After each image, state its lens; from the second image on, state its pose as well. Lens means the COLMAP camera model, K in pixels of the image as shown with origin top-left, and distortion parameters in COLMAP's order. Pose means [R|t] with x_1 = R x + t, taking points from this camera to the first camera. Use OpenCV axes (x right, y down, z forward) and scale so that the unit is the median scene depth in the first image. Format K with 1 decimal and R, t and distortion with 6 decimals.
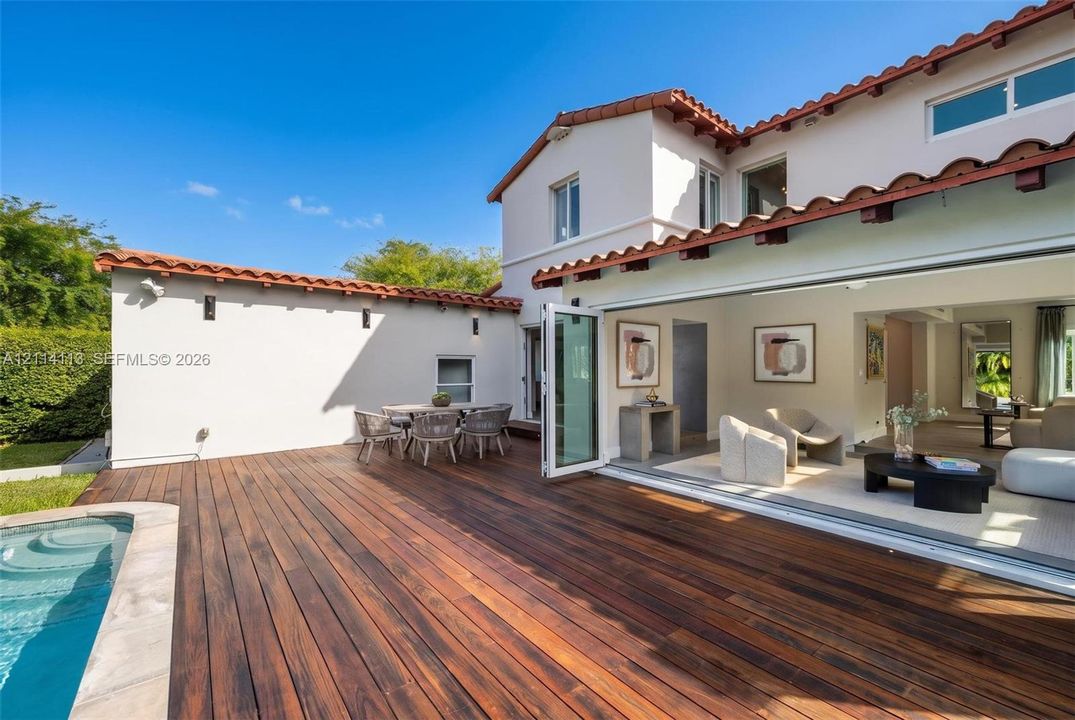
lens RADIAL K [[444.7, 0, 534.5], [0, 444.7, 364.5], [0, 0, 1]] dist [-0.000357, -0.000028]
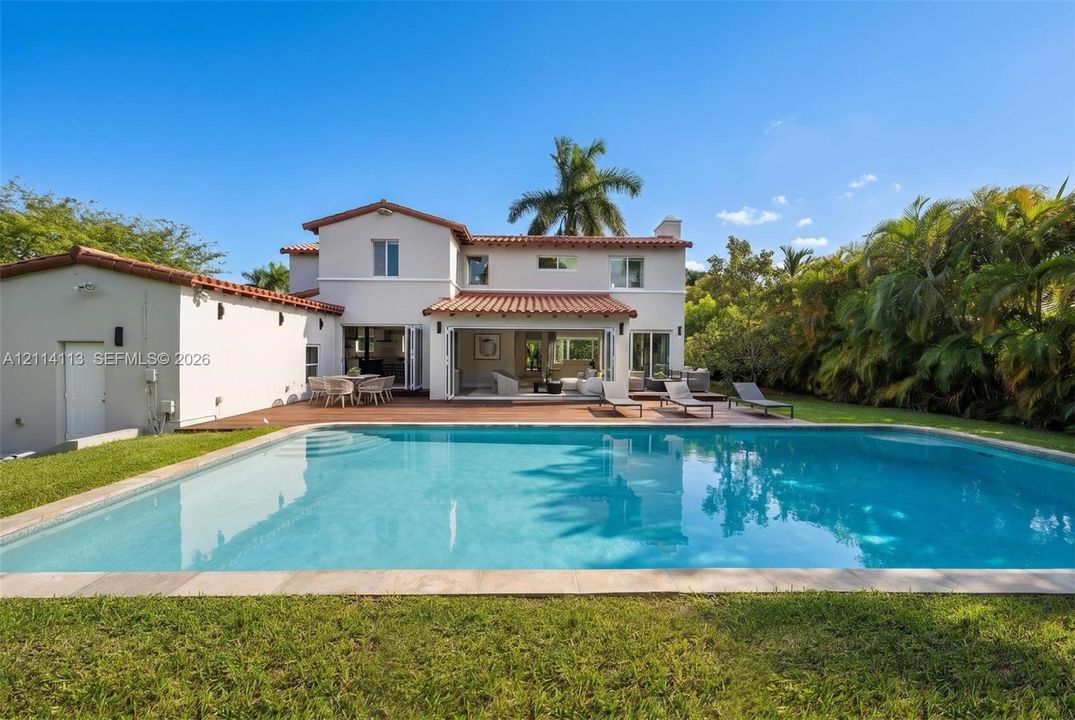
lens RADIAL K [[444.7, 0, 534.5], [0, 444.7, 364.5], [0, 0, 1]] dist [-0.000357, -0.000028]
pose [[0.597371, -0.018599, 0.801749, -1.236003], [-0.013717, 0.999348, 0.033403, -0.014848], [-0.801848, -0.030951, 0.596726, -0.595964]]
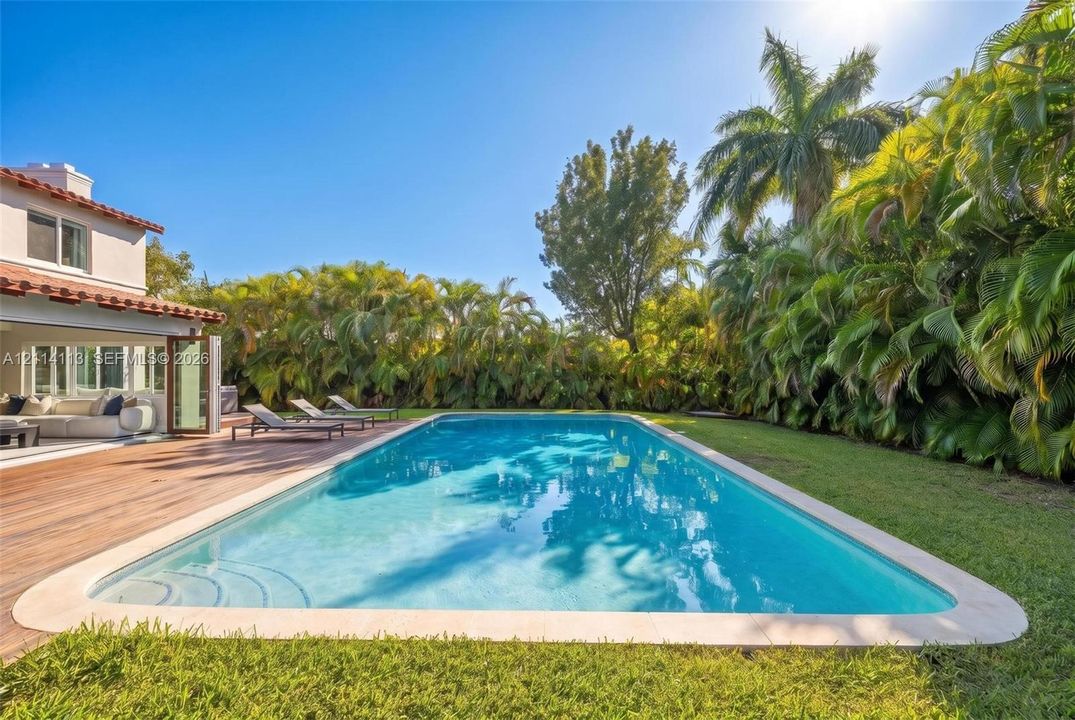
lens RADIAL K [[444.7, 0, 534.5], [0, 444.7, 364.5], [0, 0, 1]] dist [-0.000357, -0.000028]
pose [[-0.776512, 0.007715, 0.630055, -1.175276], [-0.005007, 0.999818, -0.018415, 0.003694], [-0.630082, -0.017454, -0.776332, 0.686279]]
